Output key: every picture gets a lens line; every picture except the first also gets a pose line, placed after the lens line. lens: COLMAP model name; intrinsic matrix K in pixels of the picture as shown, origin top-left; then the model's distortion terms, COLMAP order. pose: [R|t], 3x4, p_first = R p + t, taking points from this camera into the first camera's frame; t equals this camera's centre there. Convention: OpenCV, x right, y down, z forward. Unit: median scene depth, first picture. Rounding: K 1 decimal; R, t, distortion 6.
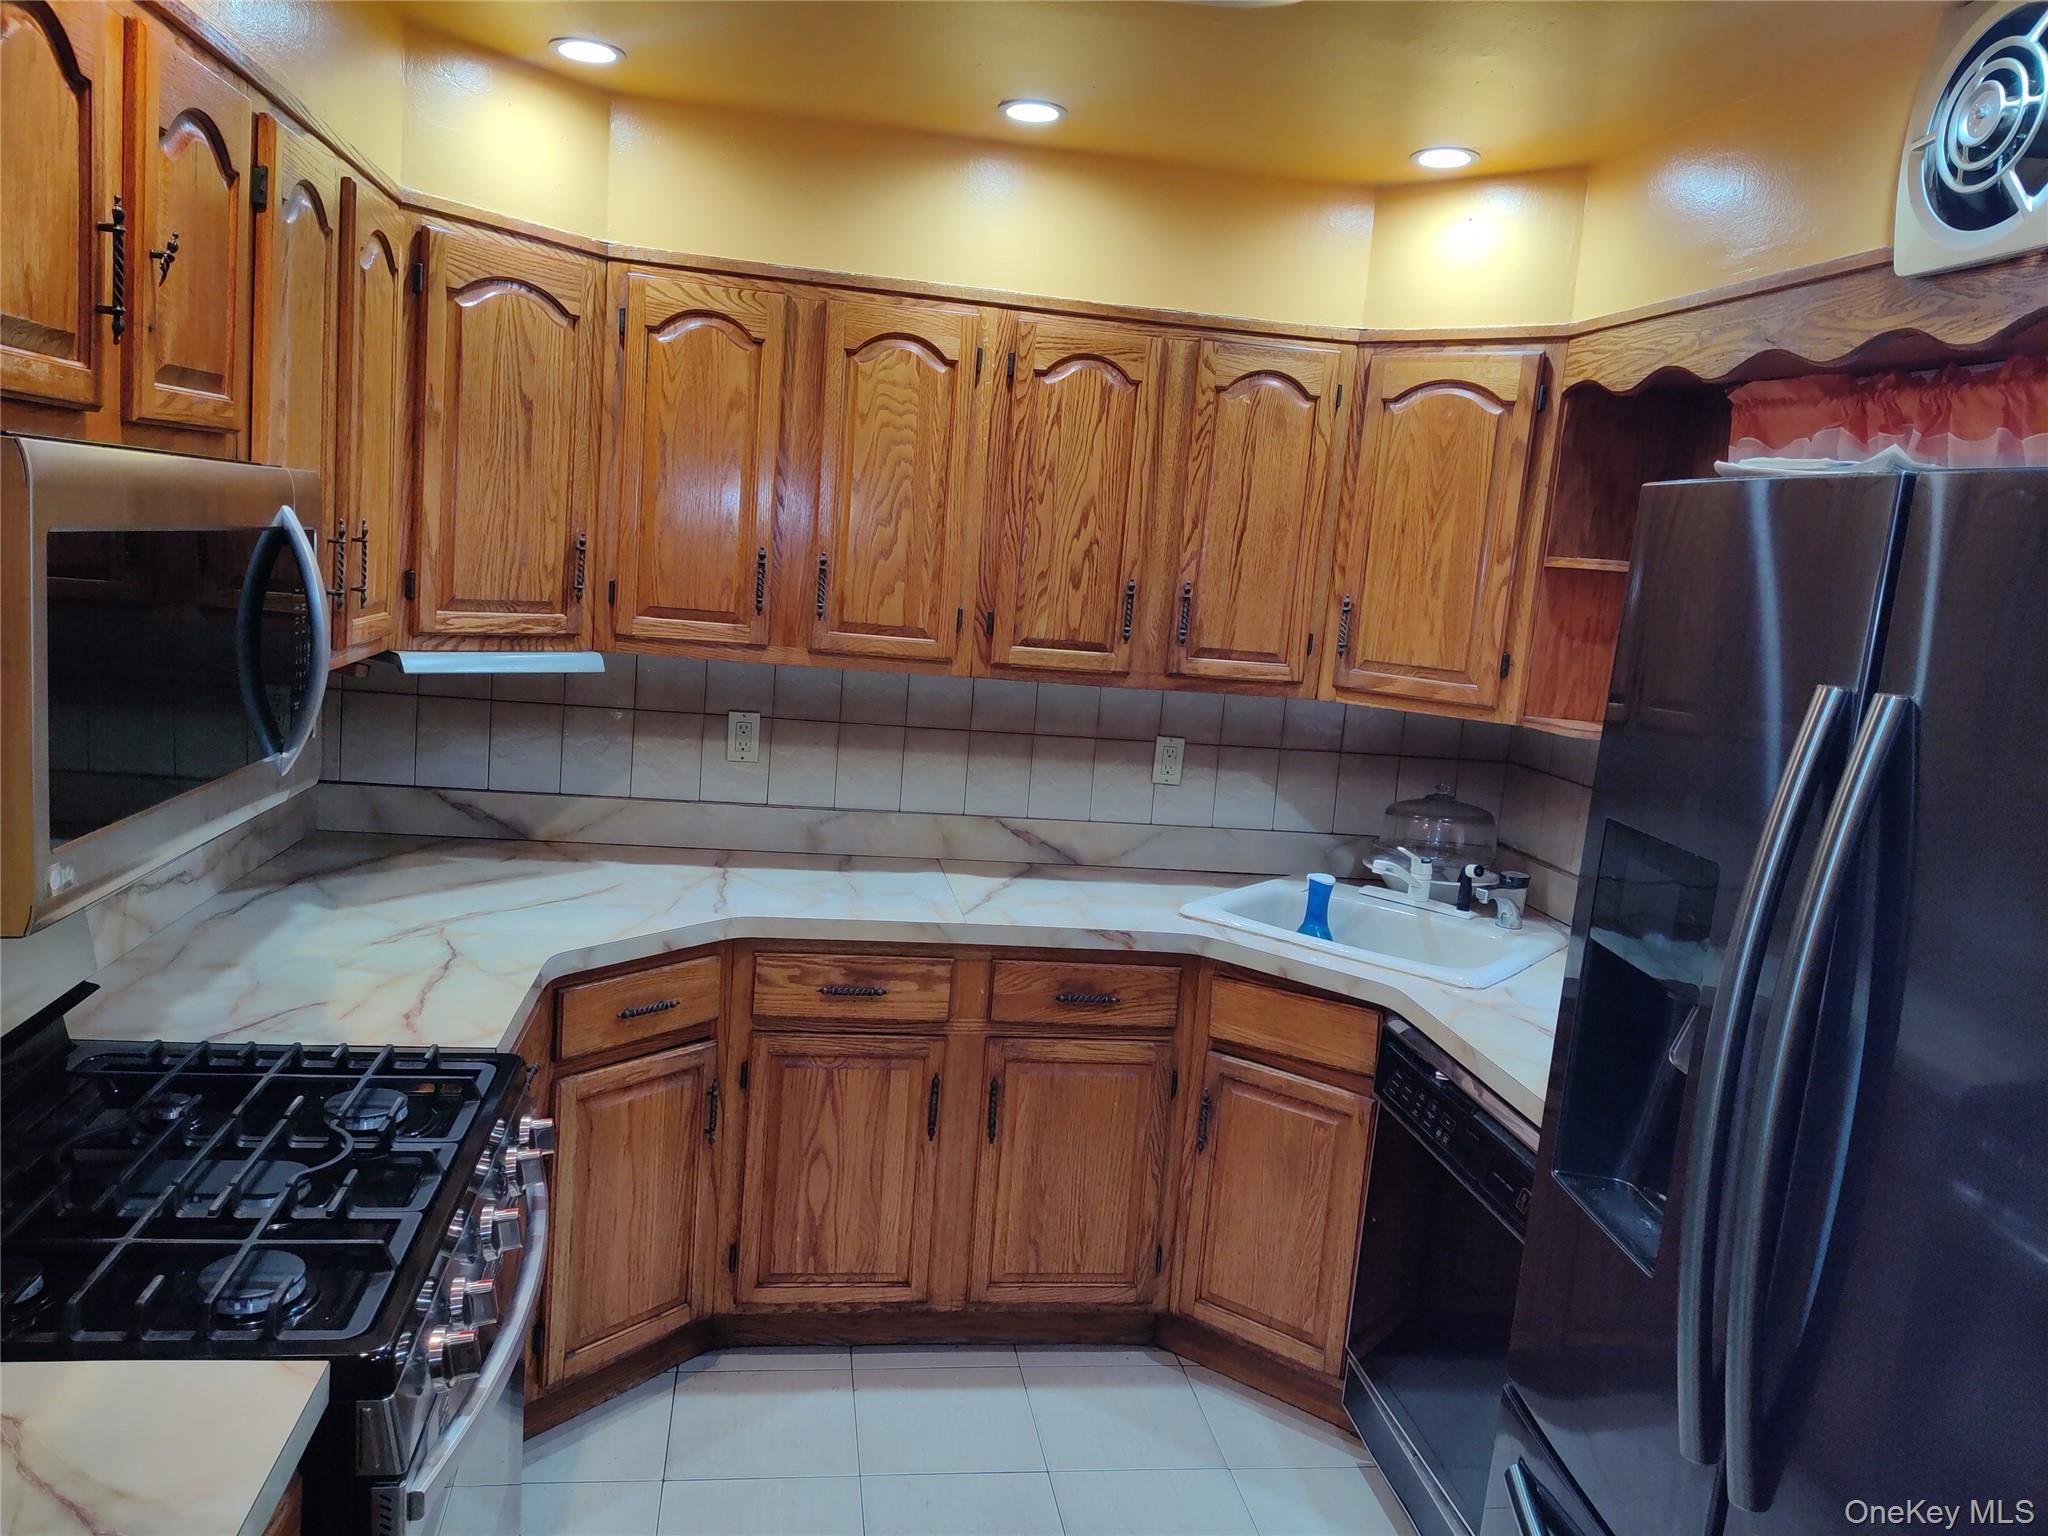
lens RADIAL K [[1526.1, 0, 1017.3], [0, 1526.1, 760.3], [0, 0, 1]] dist [0.115358, -0.123152]
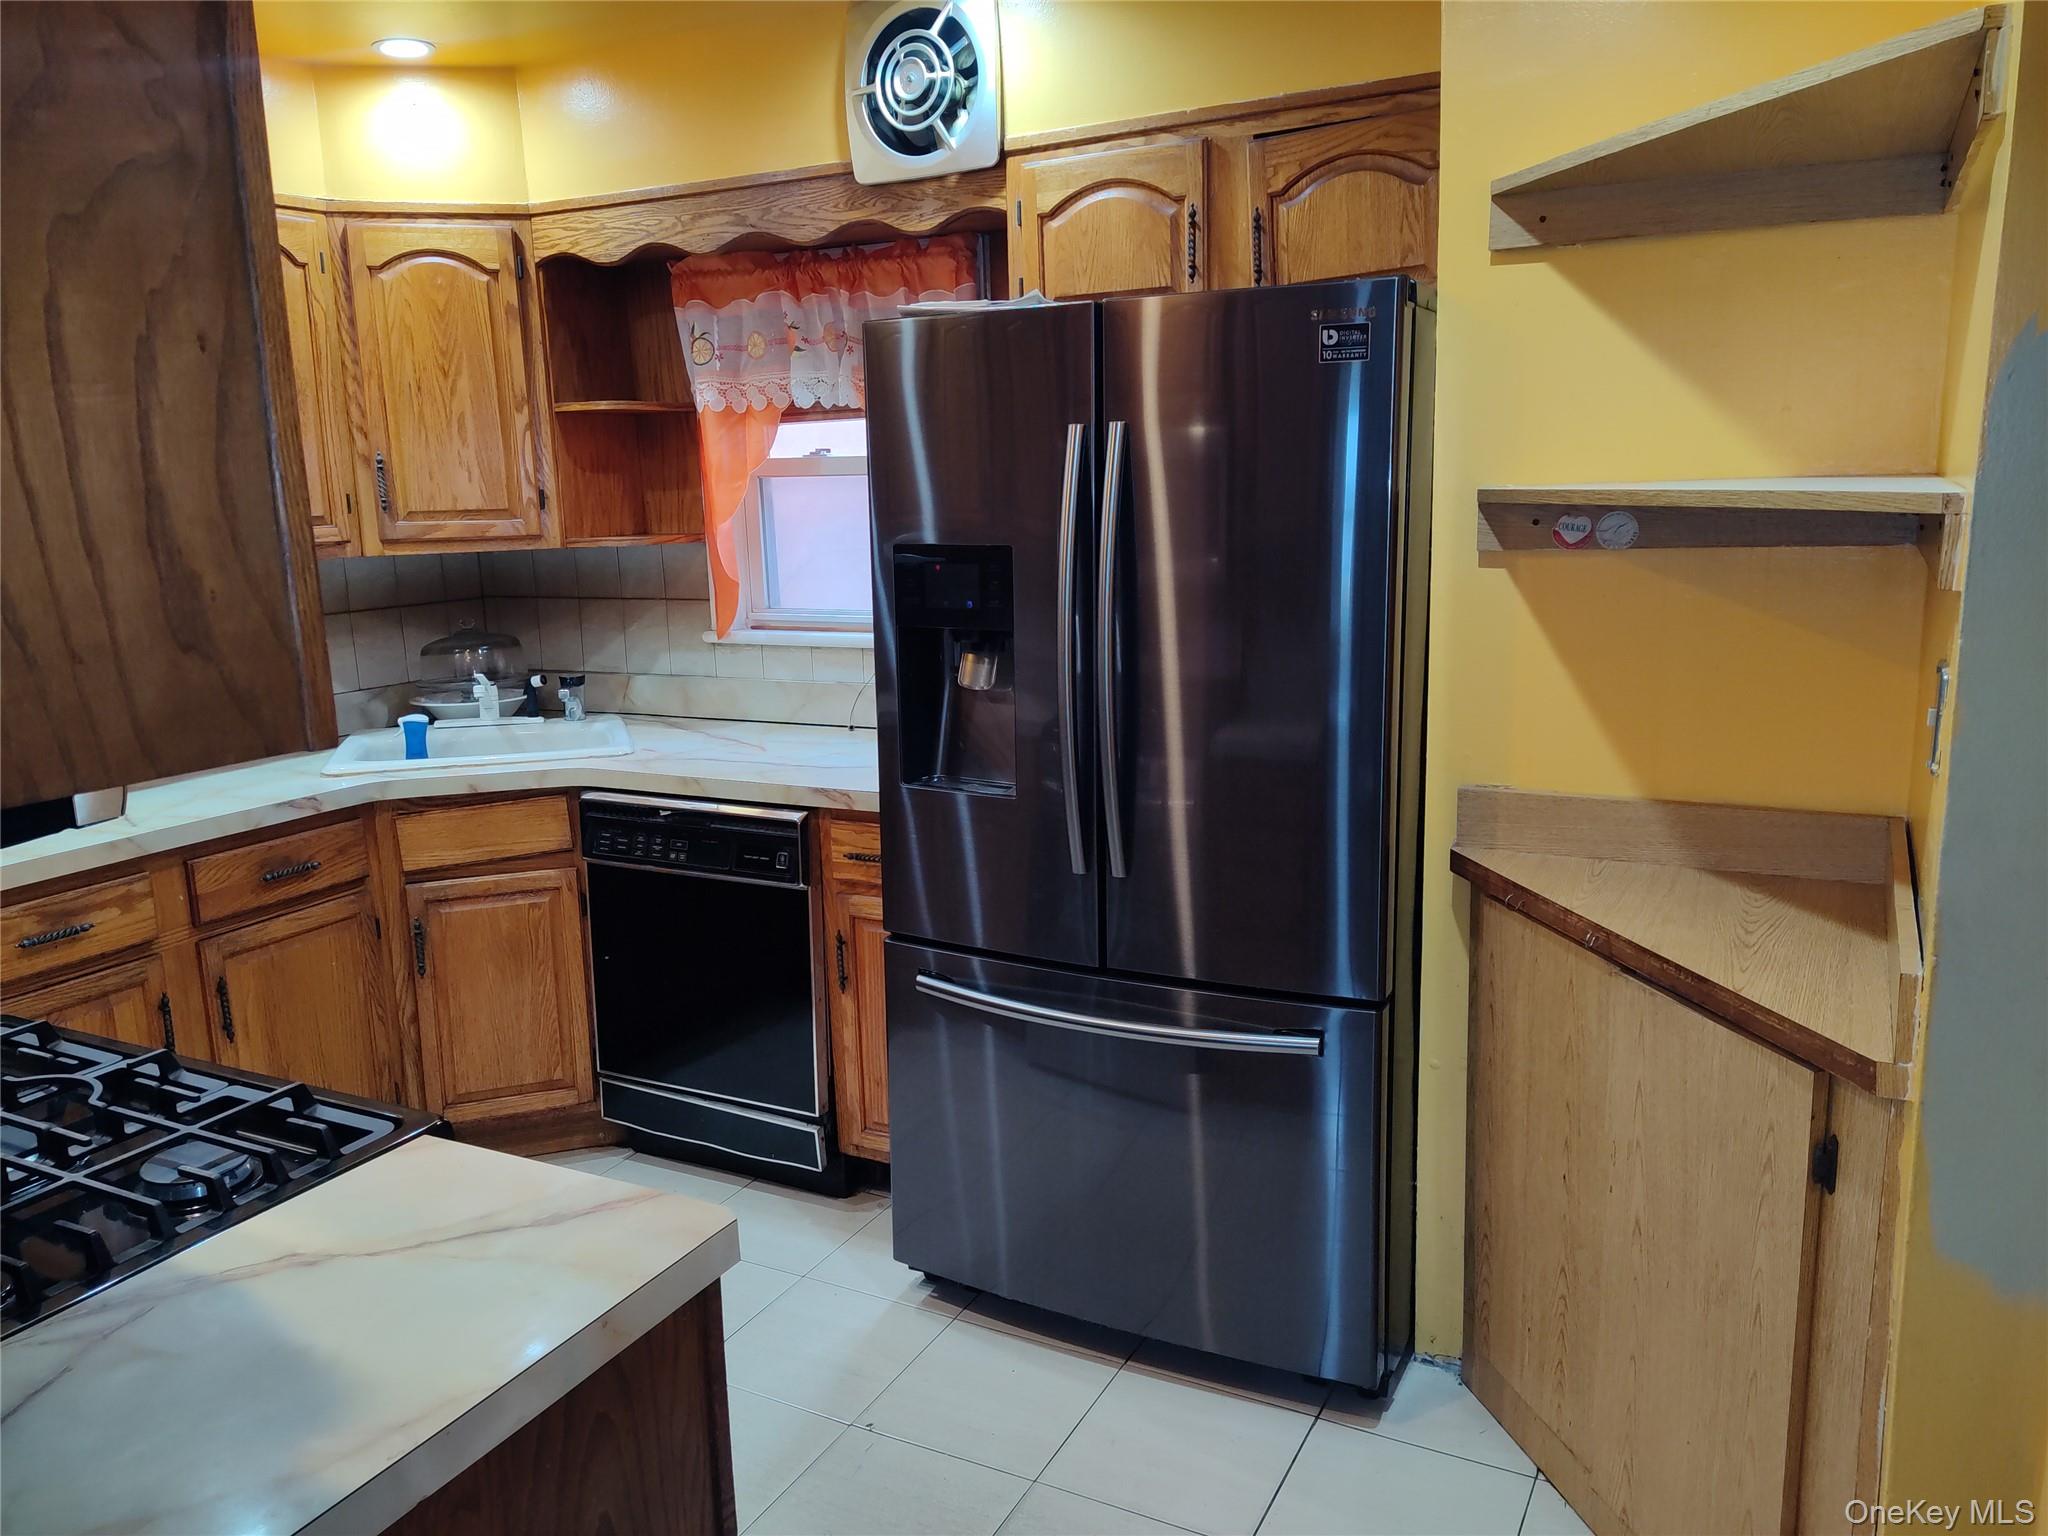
lens RADIAL K [[1526.1, 0, 1017.3], [0, 1526.1, 760.3], [0, 0, 1]] dist [0.115358, -0.123152]
pose [[0.591570, -0.246921, 0.767512, -0.441655], [0.195526, 0.967468, 0.160547, 0.014328], [-0.782186, 0.055094, 0.620605, -0.013469]]
